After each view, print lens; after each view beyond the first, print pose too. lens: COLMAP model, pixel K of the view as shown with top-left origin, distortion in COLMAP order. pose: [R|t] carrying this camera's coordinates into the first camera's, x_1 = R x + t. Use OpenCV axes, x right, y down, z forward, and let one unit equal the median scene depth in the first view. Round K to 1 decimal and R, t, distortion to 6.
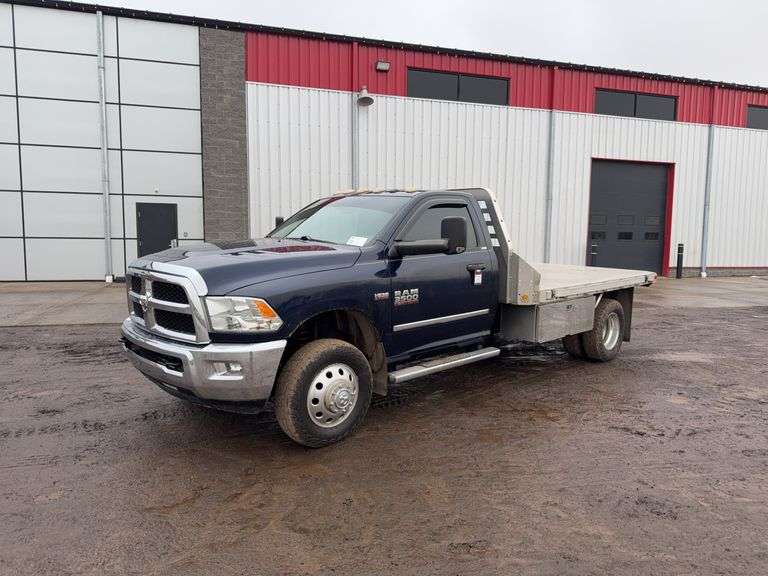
lens RADIAL K [[564.2, 0, 370.1], [0, 564.2, 295.3], [0, 0, 1]] dist [0.013541, -0.012109]
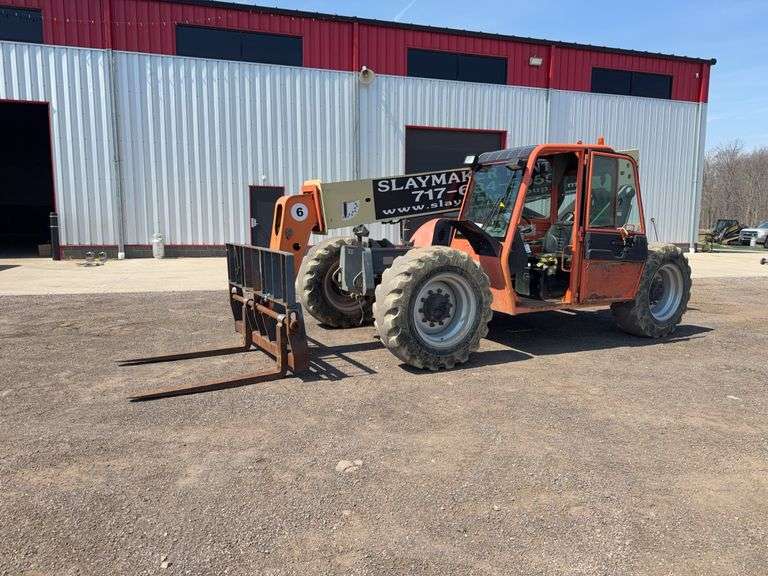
lens RADIAL K [[535.6, 0, 380.3], [0, 535.6, 295.3], [0, 0, 1]] dist [0.009165, -0.012561]
pose [[0.999811, 0.002164, -0.019312, 0.364506], [-0.001275, 0.998944, 0.045925, -0.006476], [0.019391, -0.045892, 0.998758, 0.113411]]
